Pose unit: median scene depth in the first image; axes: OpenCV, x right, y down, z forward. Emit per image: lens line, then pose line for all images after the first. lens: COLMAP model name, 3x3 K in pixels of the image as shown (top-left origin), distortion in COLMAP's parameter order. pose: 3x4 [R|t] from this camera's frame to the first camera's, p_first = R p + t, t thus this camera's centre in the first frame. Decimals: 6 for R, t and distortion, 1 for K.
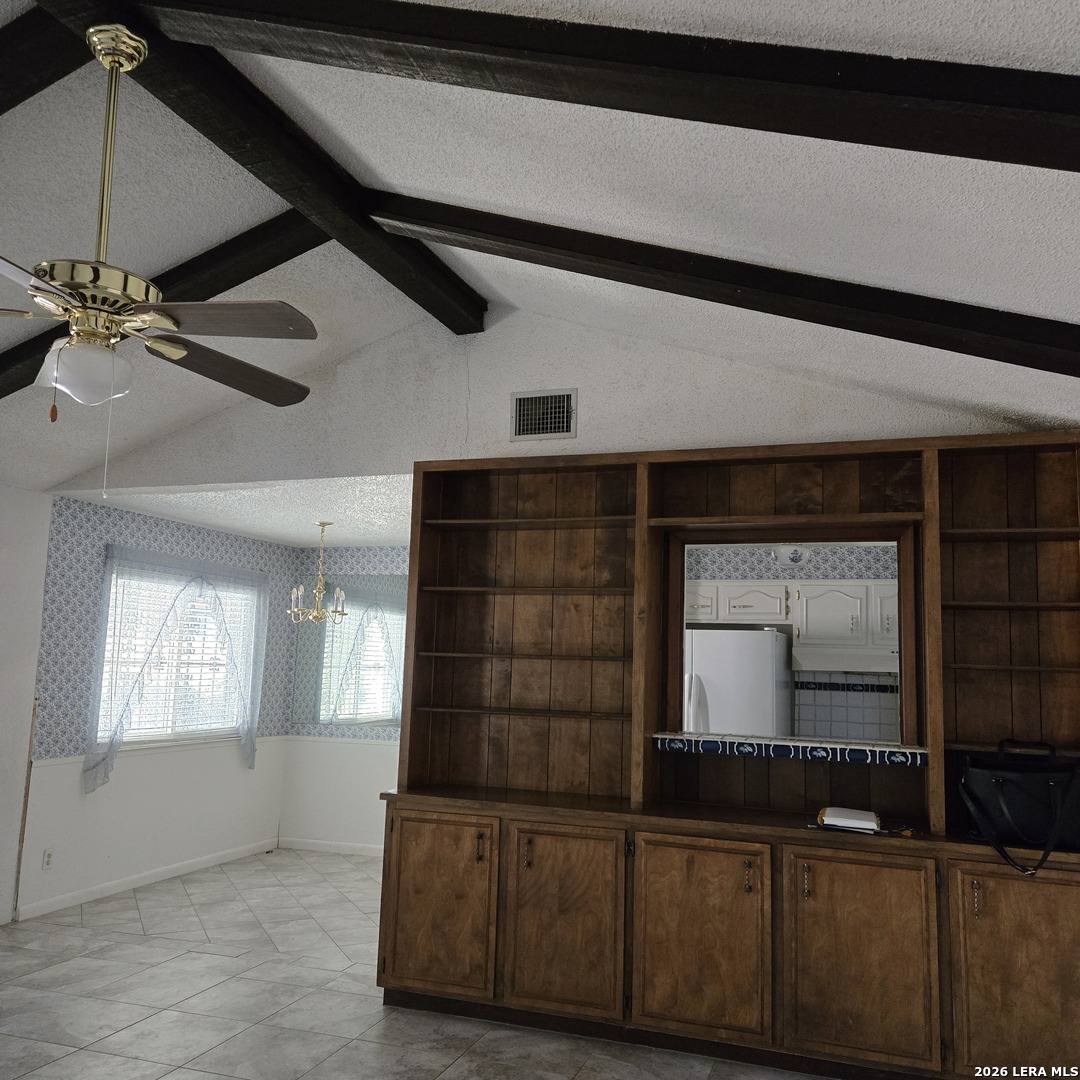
lens RADIAL K [[958.3, 0, 545.7], [0, 958.3, 554.3], [0, 0, 1]] dist [0.082802, -0.058741]
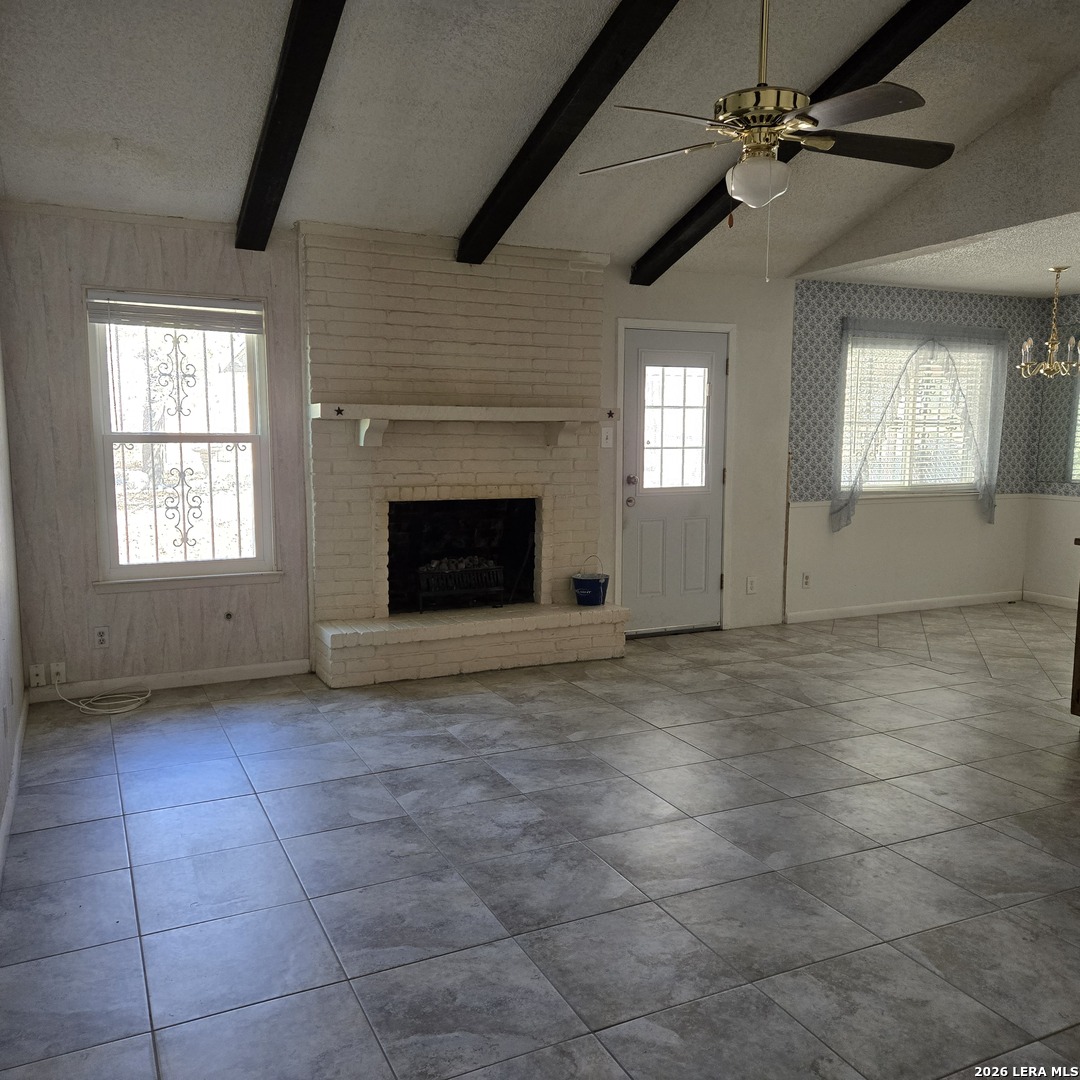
lens RADIAL K [[958.3, 0, 544.0], [0, 958.3, 548.6], [0, 0, 1]] dist [0.082802, -0.058741]
pose [[0.711662, 0.062904, -0.699700, 0.114309], [0.097212, 0.977584, 0.186759, 0.008866], [0.695764, -0.200928, 0.689594, -0.075924]]
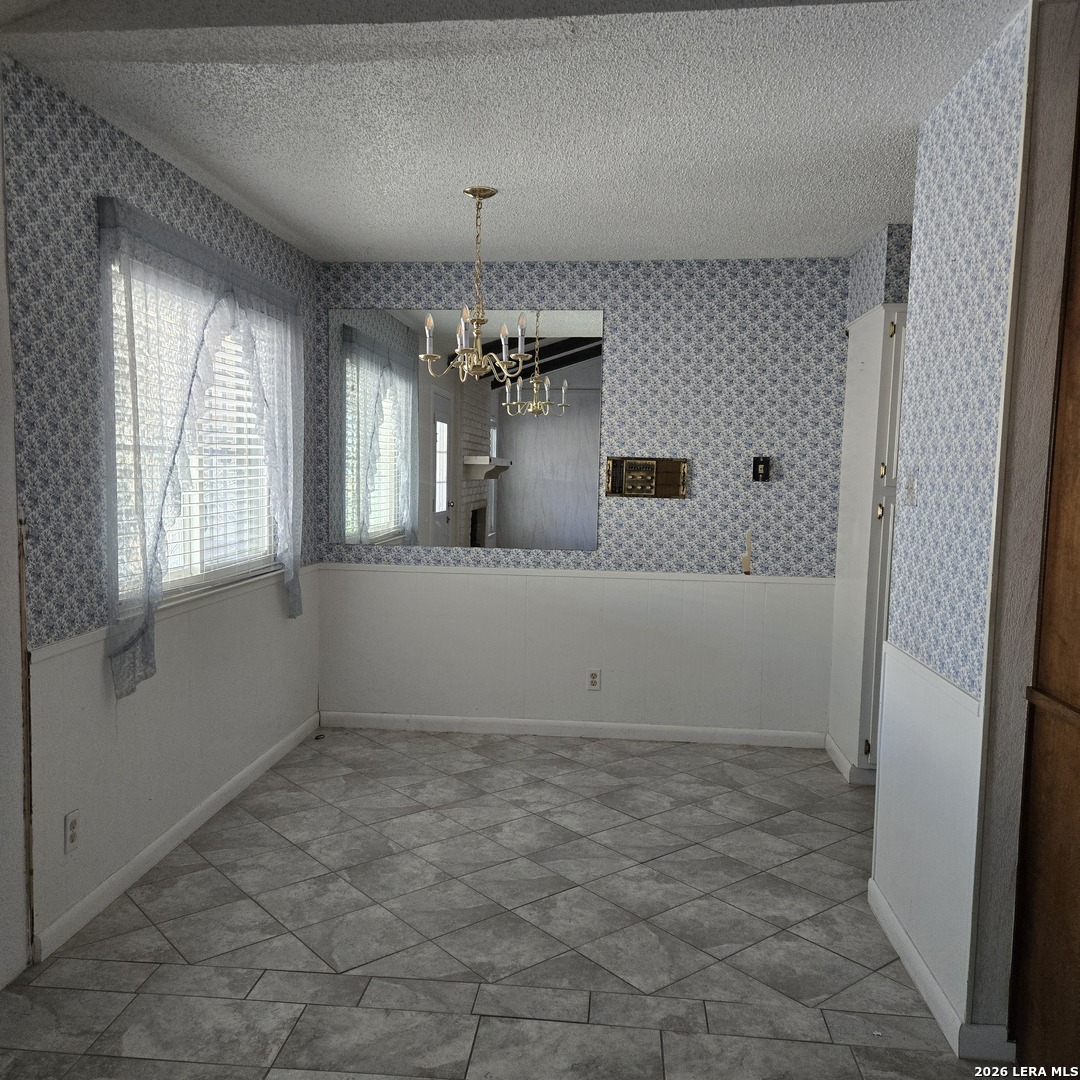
lens RADIAL K [[958.3, 0, 527.2], [0, 958.3, 553.2], [0, 0, 1]] dist [0.082802, -0.058741]
pose [[0.974018, -0.033508, 0.223976, -0.390648], [-0.014451, 0.977782, 0.209124, 0.061956], [-0.226007, -0.206927, 0.951894, 0.500329]]
